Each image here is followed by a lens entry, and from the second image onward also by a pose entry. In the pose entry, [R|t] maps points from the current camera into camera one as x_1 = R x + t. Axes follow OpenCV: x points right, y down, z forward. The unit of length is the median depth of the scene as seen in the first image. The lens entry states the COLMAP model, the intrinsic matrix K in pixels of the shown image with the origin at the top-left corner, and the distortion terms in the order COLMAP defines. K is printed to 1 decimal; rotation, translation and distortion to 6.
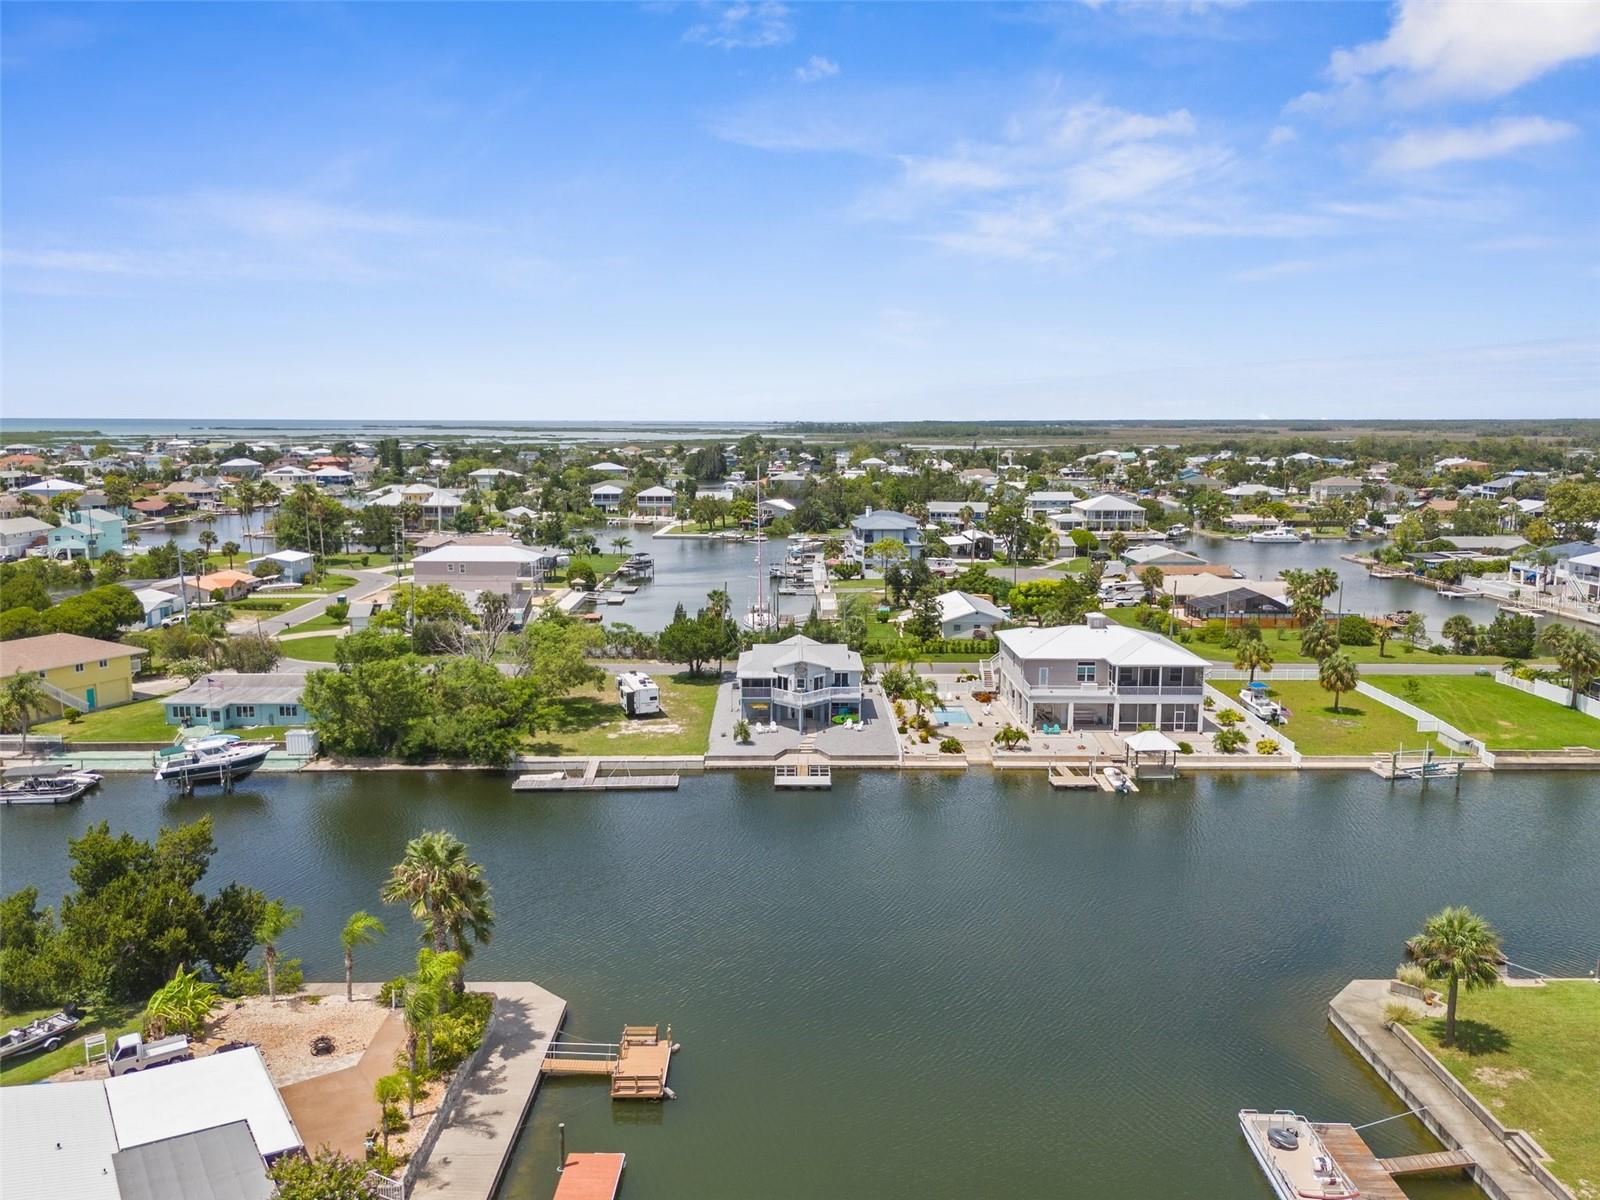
lens RADIAL K [[1201.5, 0, 805.9], [0, 1201.5, 598.8], [0, 0, 1]] dist [0.165018, -0.411070]
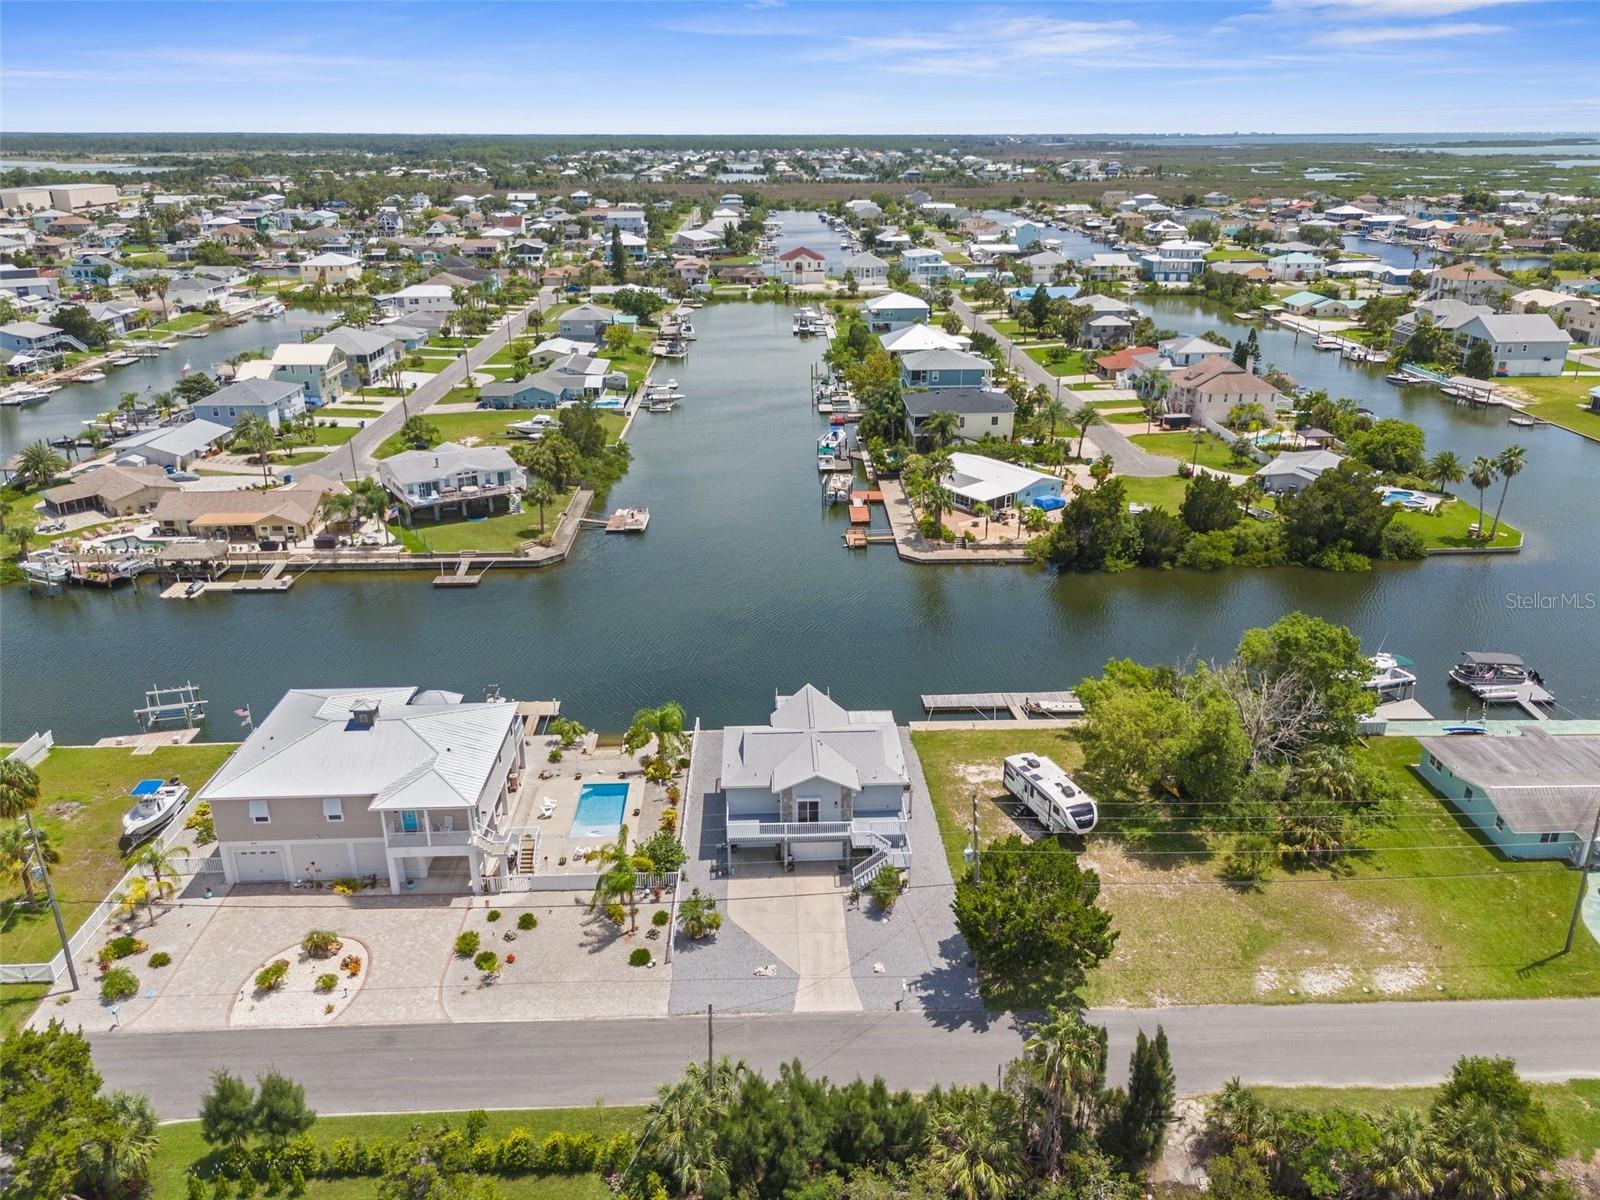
lens RADIAL K [[1176.7, 0, 804.7], [0, 1176.7, 606.6], [0, 0, 1]] dist [0.069280, -0.076988]
pose [[-0.999809, 0.006187, -0.018520, 0.005990], [-0.003947, 0.864866, 0.501988, -0.179370], [0.019123, 0.501965, -0.864676, 0.771783]]
